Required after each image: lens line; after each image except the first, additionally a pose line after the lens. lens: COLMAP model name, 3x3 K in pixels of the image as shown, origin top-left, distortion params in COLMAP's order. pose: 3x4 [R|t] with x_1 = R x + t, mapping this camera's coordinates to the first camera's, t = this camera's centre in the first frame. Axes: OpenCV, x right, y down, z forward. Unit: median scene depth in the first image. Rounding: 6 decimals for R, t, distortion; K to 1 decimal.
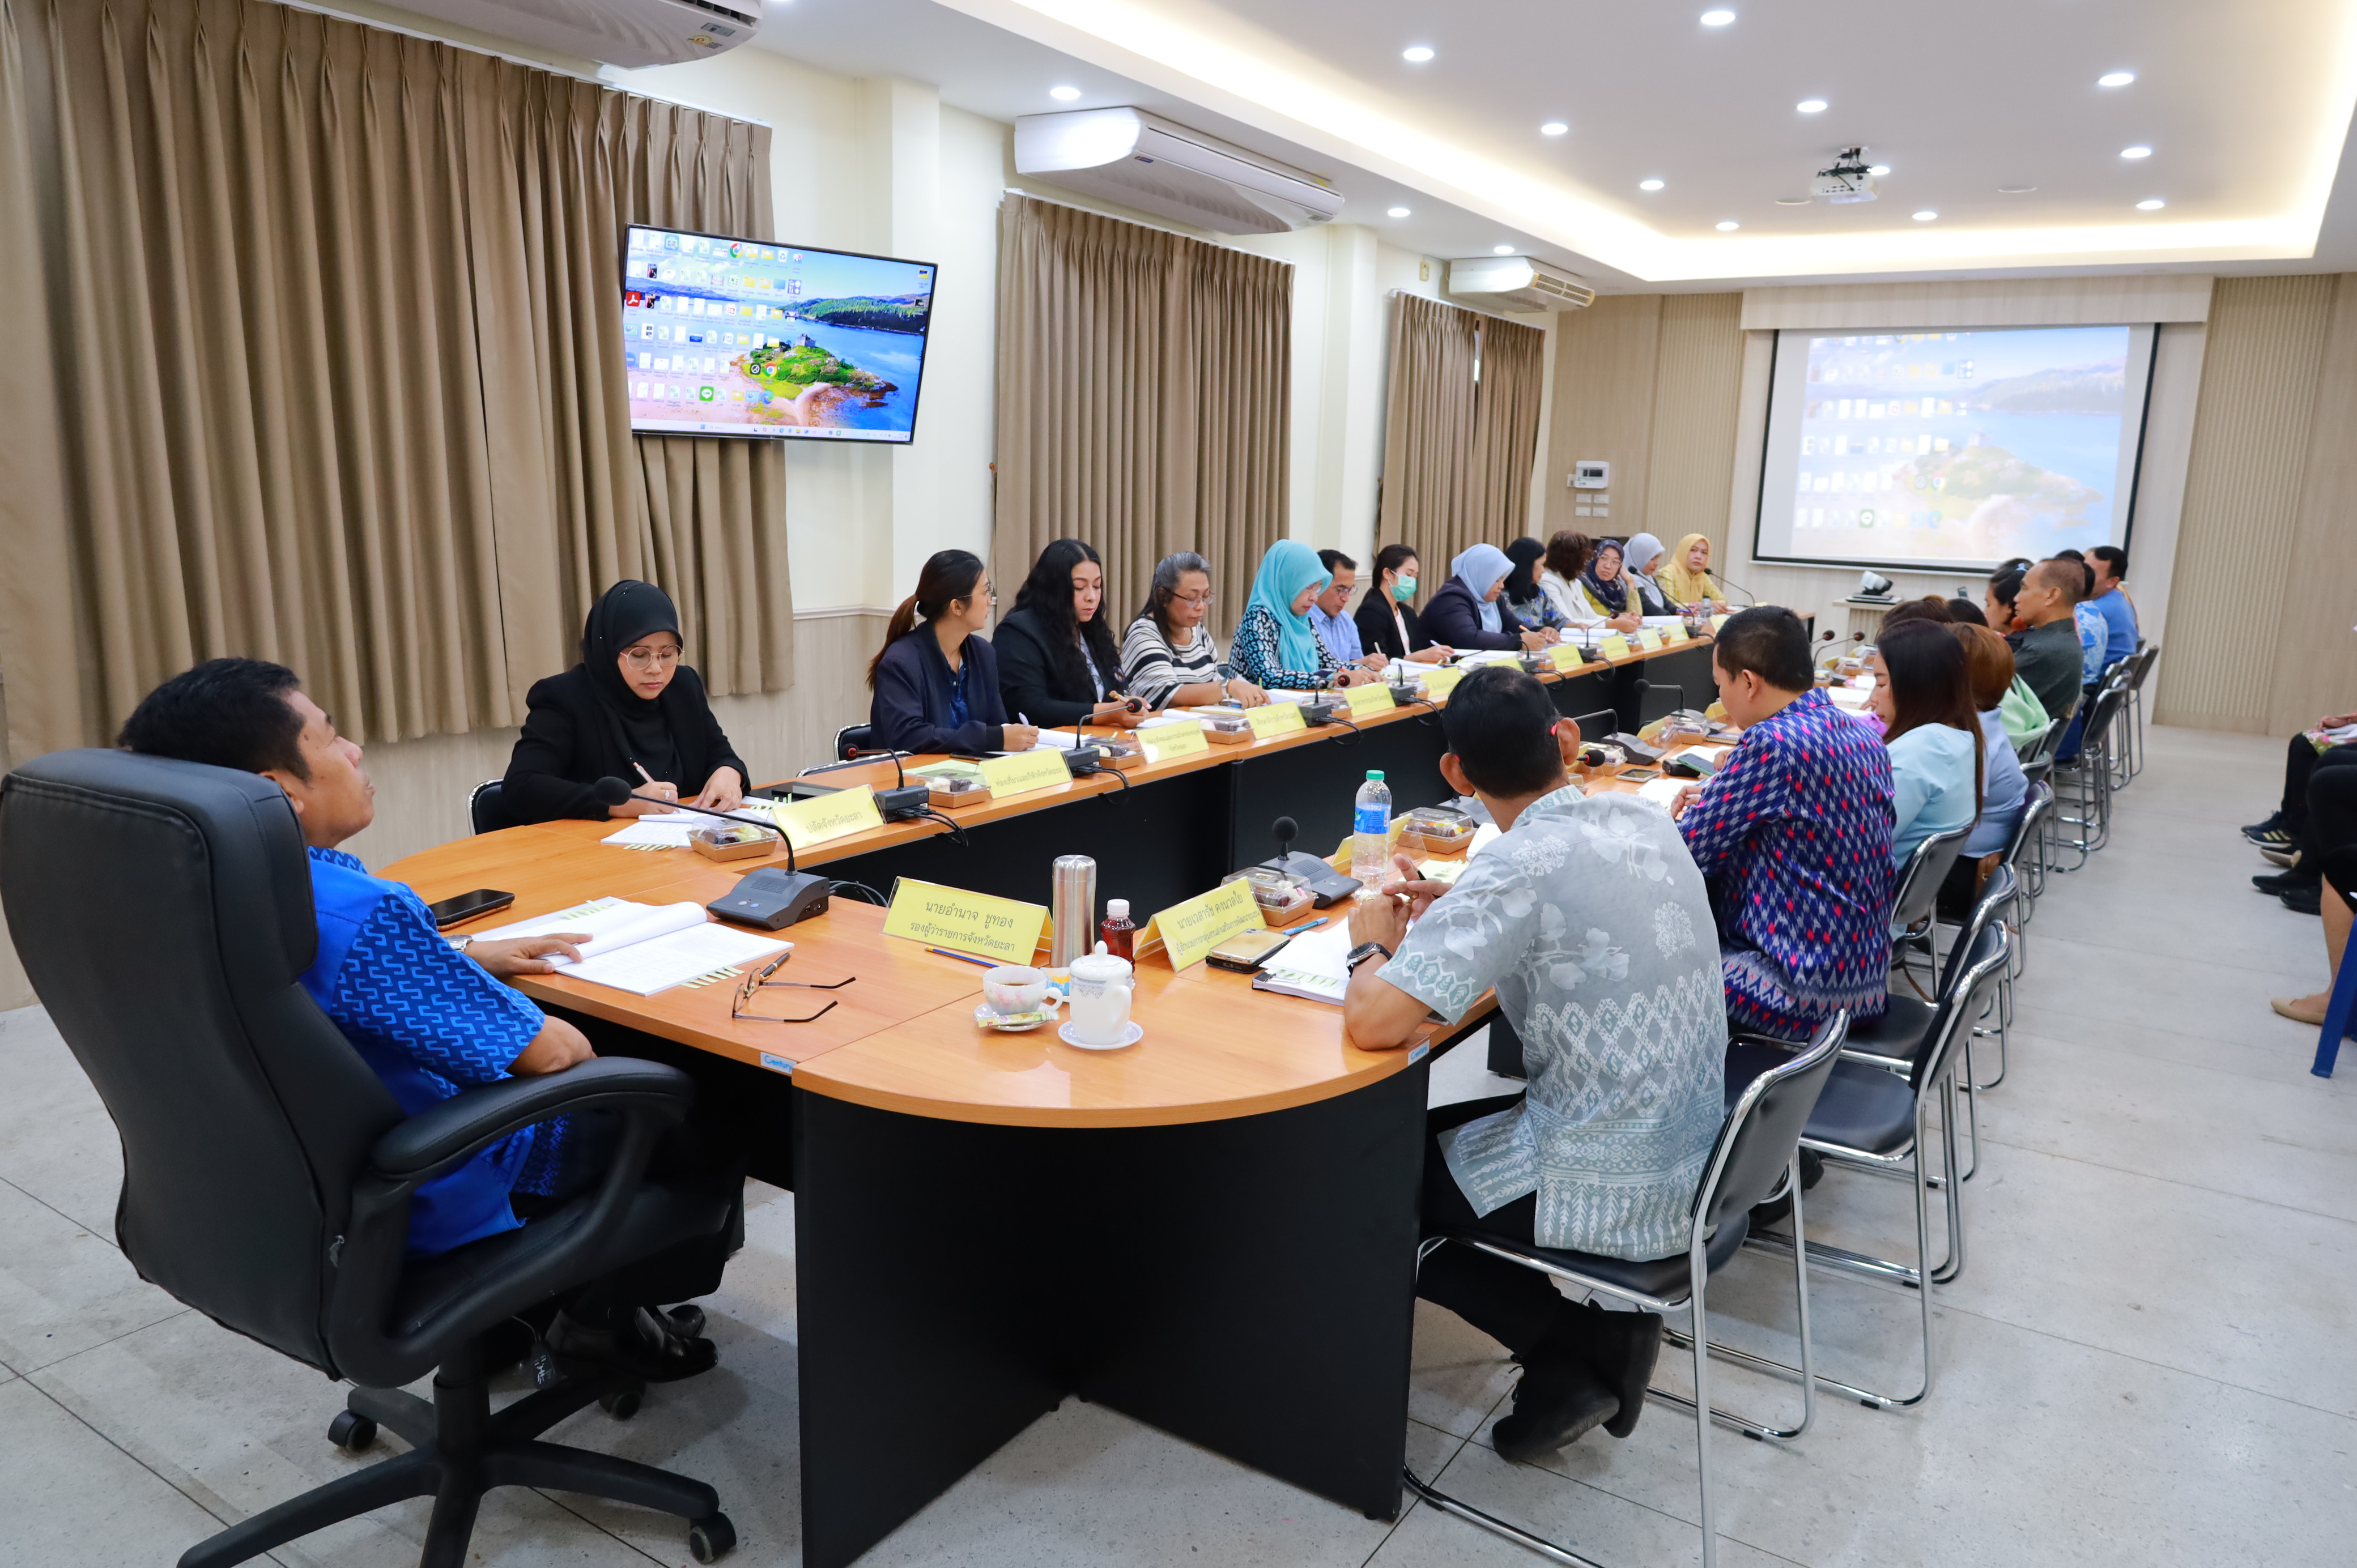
lens RADIAL K [[1567.4, 0, 1178.5], [0, 1567.4, 784.0], [0, 0, 1]] dist [-0.001862, 0.000241]
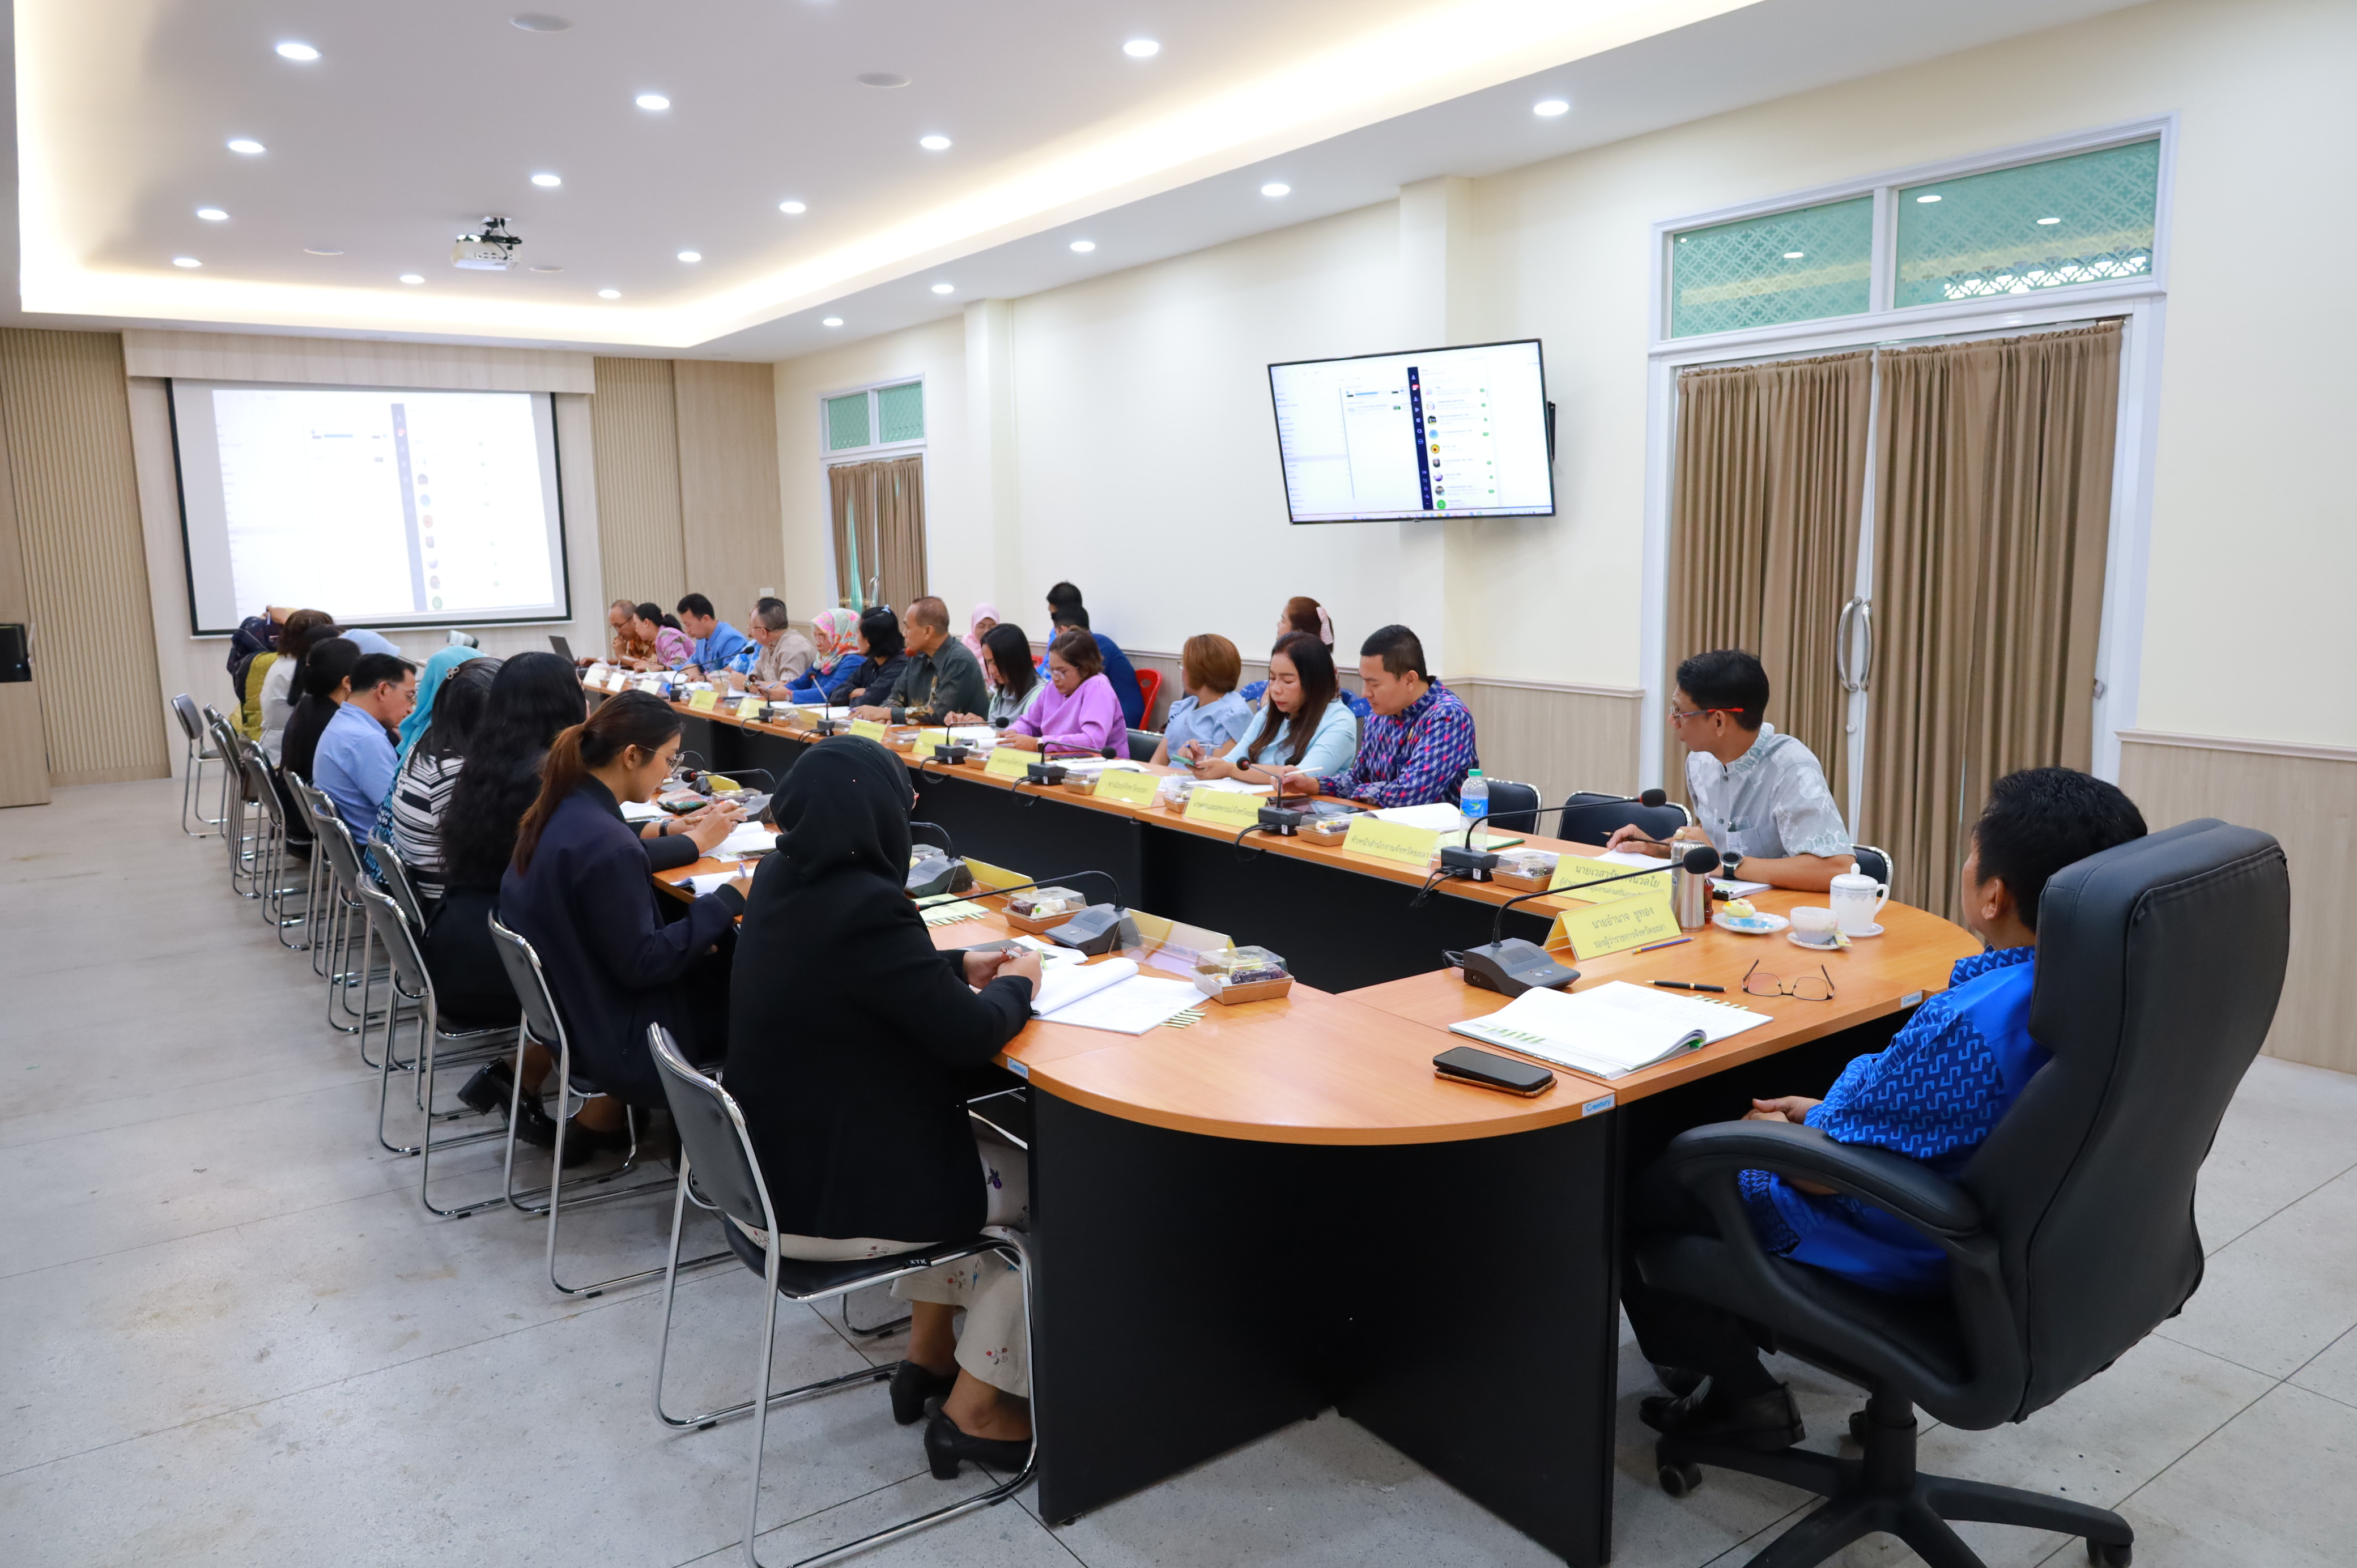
lens RADIAL K [[1567.4, 0, 1178.5], [0, 1567.4, 784.0], [0, 0, 1]] dist [-0.001862, 0.000241]
pose [[0.381189, -0.181384, 0.906529, -0.278838], [0.209577, 0.971991, 0.106357, -0.044359], [-0.900429, 0.149446, 0.408526, 0.169810]]
